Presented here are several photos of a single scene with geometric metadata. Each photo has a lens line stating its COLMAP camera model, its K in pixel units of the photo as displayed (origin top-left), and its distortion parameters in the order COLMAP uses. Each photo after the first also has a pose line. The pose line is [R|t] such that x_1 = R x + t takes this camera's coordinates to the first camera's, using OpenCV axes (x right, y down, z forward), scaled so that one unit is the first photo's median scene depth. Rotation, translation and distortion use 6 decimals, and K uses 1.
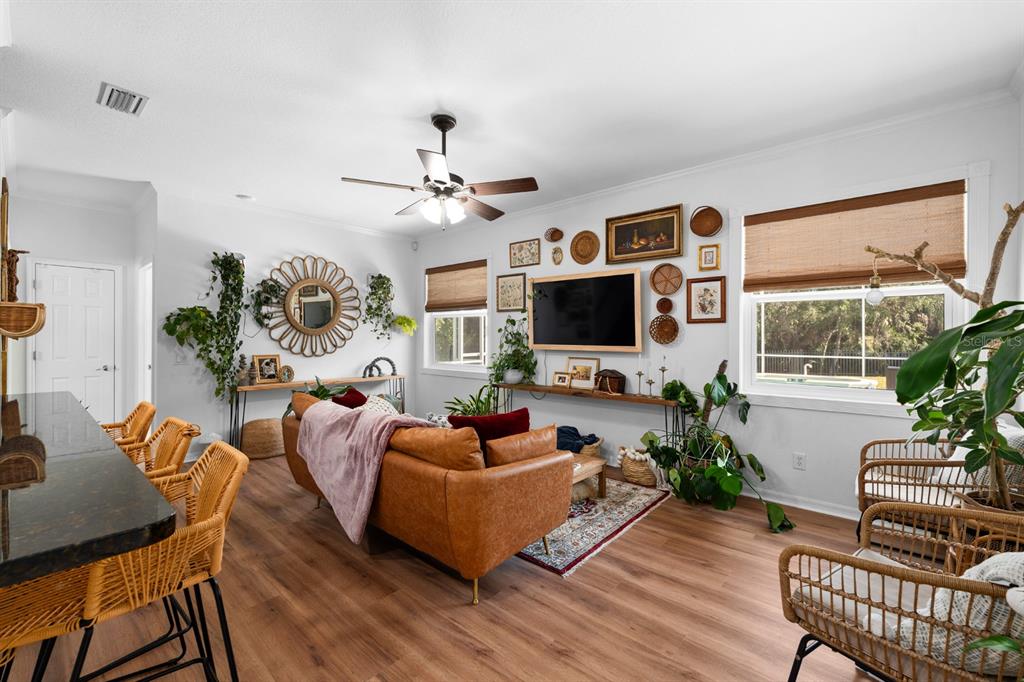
lens RADIAL K [[419.9, 0, 513.8], [0, 419.9, 339.8], [0, 0, 1]] dist [-0.000984, 0.000147]
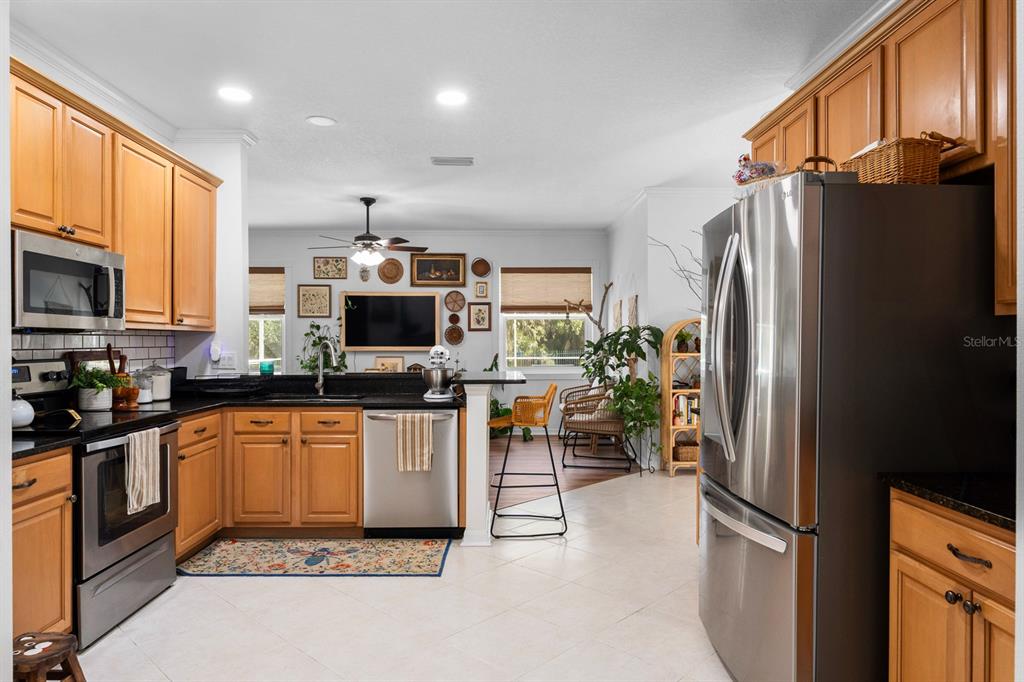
lens RADIAL K [[623.0, 0, 513.1], [0, 623.0, 343.5], [0, 0, 1]] dist [0.001368, 0.000057]
pose [[0.733622, -0.007371, 0.679518, -0.990908], [0.008961, 0.999959, 0.001172, 0.005215], [-0.679499, 0.005229, 0.733658, -0.762452]]
